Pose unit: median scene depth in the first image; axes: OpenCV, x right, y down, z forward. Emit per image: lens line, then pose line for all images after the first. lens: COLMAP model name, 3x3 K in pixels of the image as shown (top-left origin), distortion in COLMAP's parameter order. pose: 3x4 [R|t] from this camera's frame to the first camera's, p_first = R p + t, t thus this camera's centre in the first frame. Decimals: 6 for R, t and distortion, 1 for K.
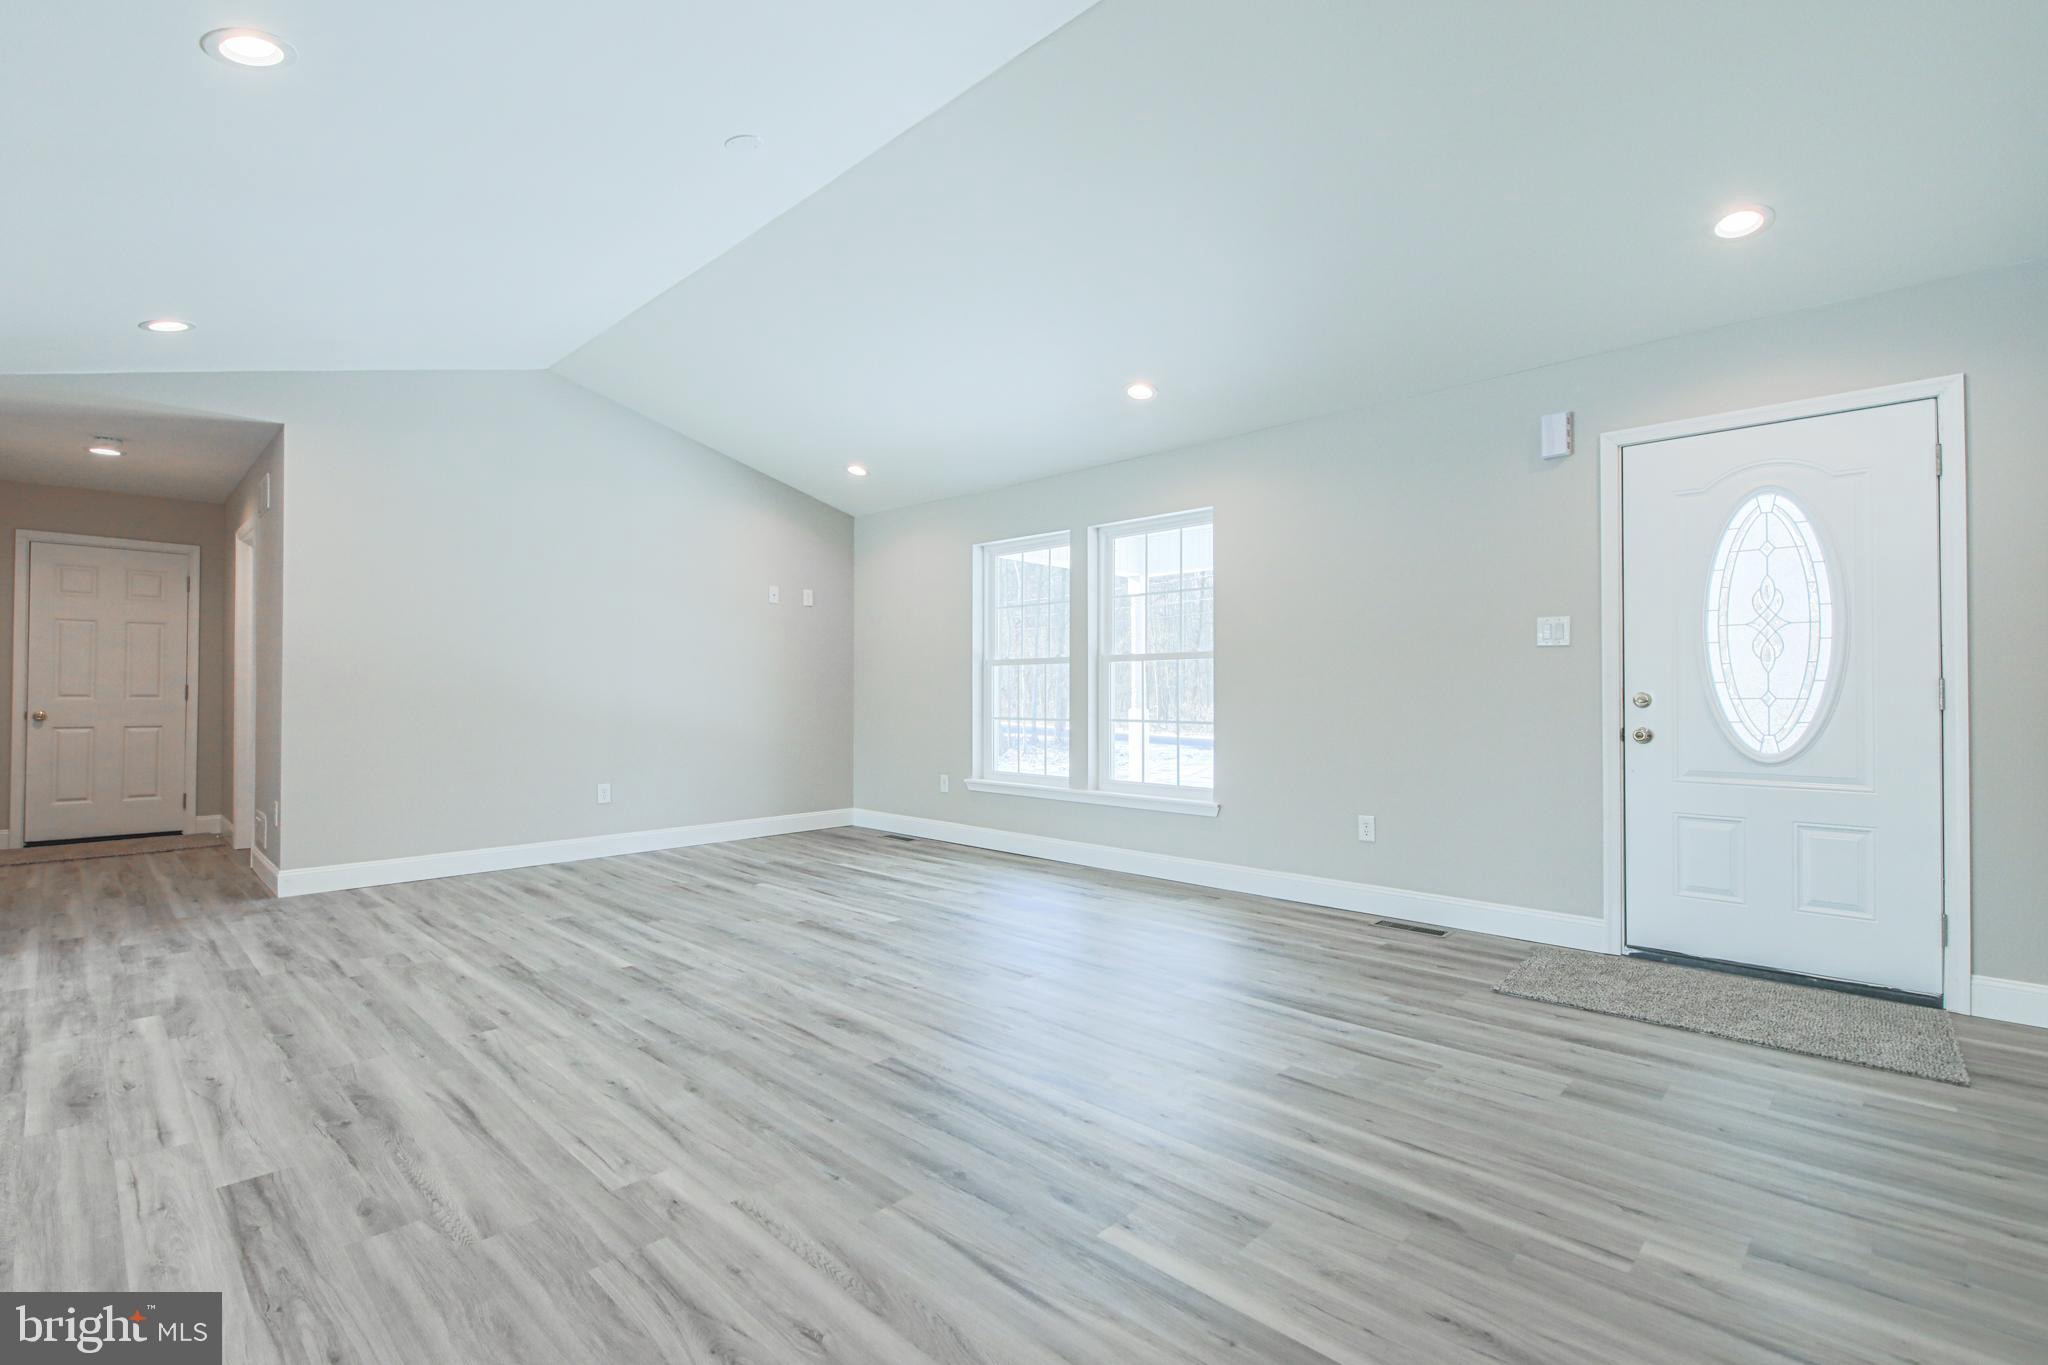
lens RADIAL K [[971.7, 0, 1024.7], [0, 971.7, 681.3], [0, 0, 1]] dist [0.002532, -0.005673]
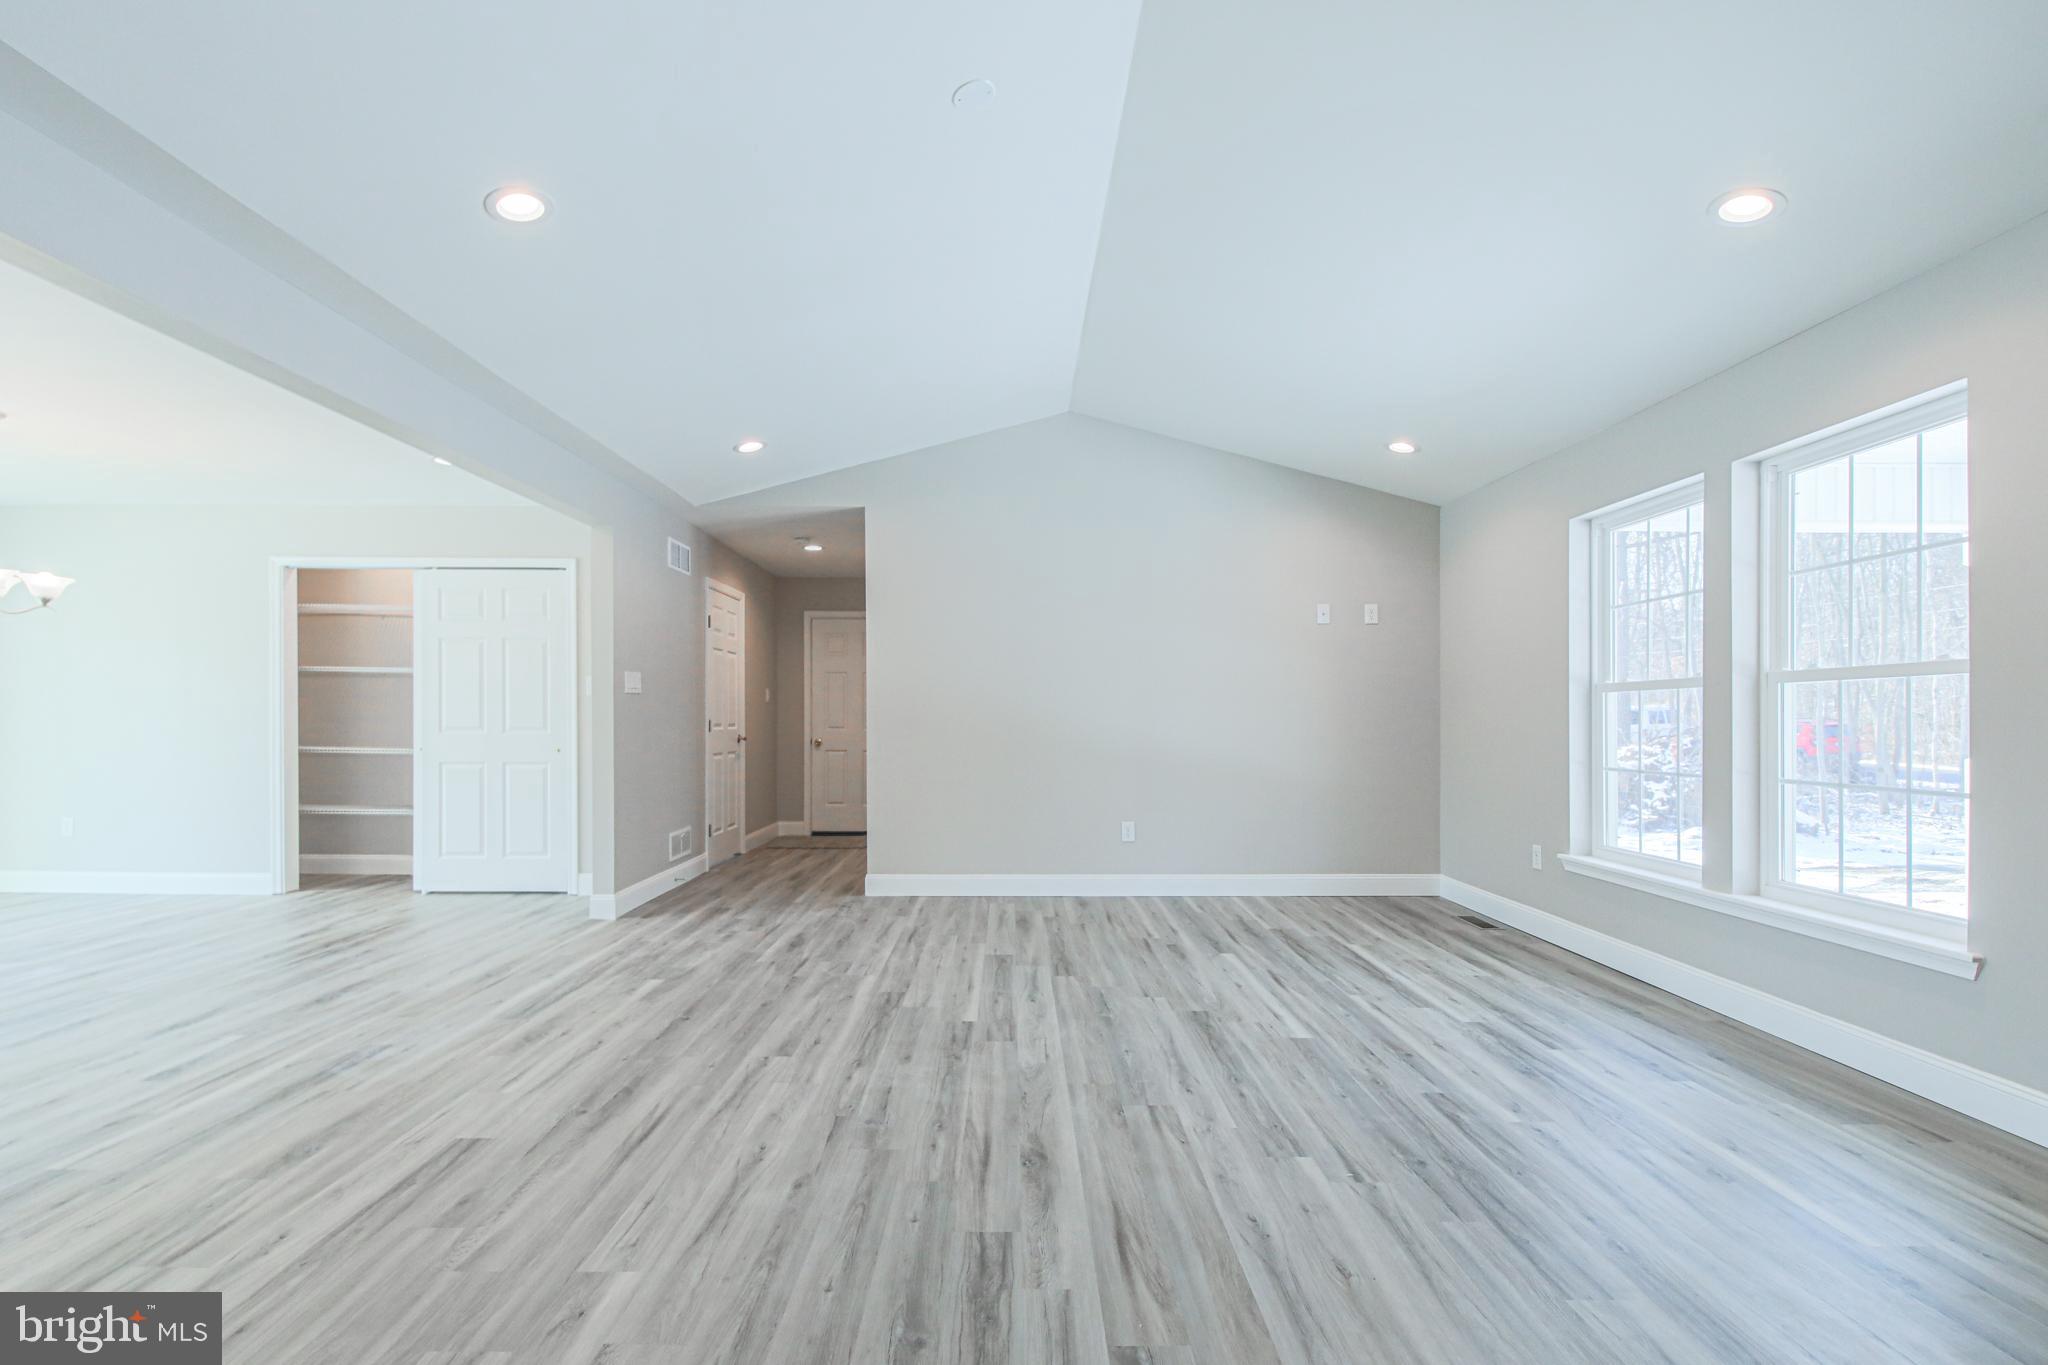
lens RADIAL K [[971.7, 0, 991.8], [0, 971.7, 721.8], [0, 0, 1]] dist [0.002532, -0.005673]
pose [[0.676050, 0.001841, -0.736853, 0.220264], [0.008347, 0.999914, 0.010157, -0.007221], [0.736808, -0.013017, 0.675976, 0.267930]]
